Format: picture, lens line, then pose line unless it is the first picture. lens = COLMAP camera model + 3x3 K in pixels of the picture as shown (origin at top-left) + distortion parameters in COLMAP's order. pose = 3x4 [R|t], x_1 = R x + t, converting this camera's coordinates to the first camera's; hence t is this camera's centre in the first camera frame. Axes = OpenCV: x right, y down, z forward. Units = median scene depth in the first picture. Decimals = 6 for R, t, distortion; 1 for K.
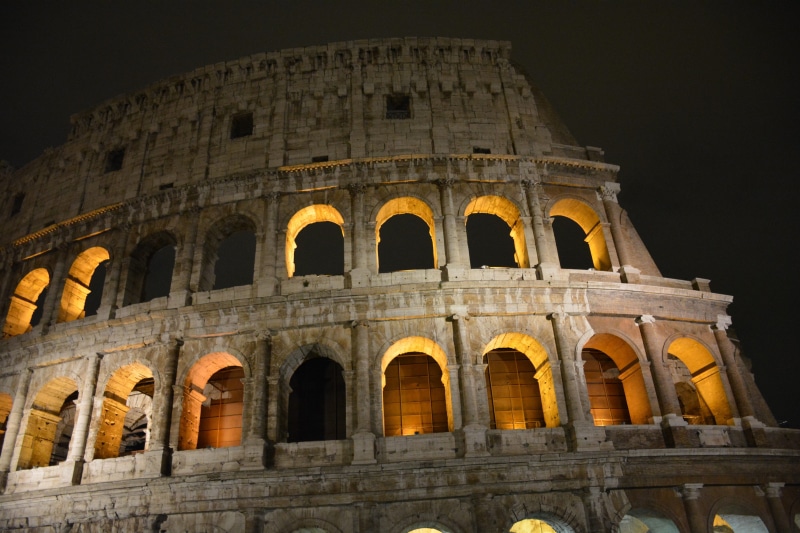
lens RADIAL K [[677.3, 0, 400.0], [0, 677.3, 266.5], [0, 0, 1]] dist [-0.095180, 0.001980]
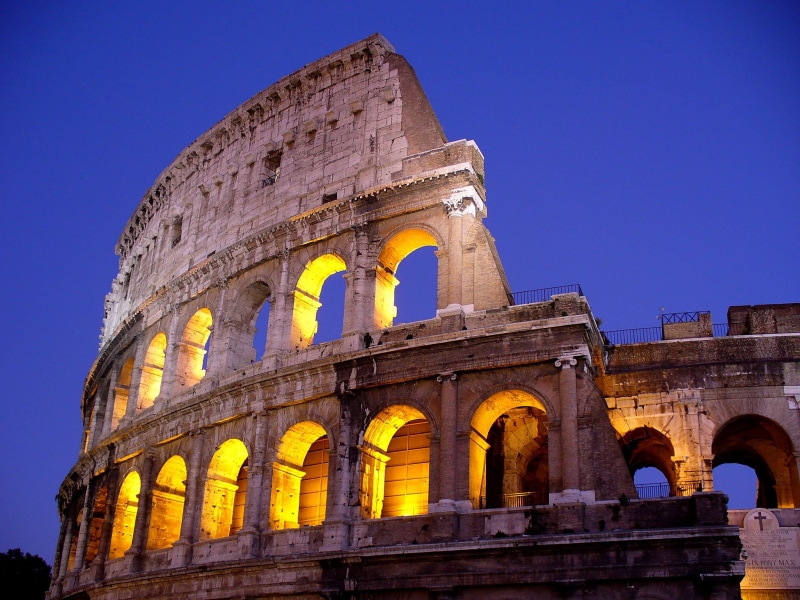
lens RADIAL K [[942.7, 0, 400.0], [0, 942.7, 300.0], [0, 0, 1]] dist [-0.149030, 0.010583]
pose [[0.741762, -0.208091, -0.637564, 1.143546], [0.277296, 0.960742, 0.009043, -0.038128], [0.610652, -0.183502, 0.770345, 0.120436]]
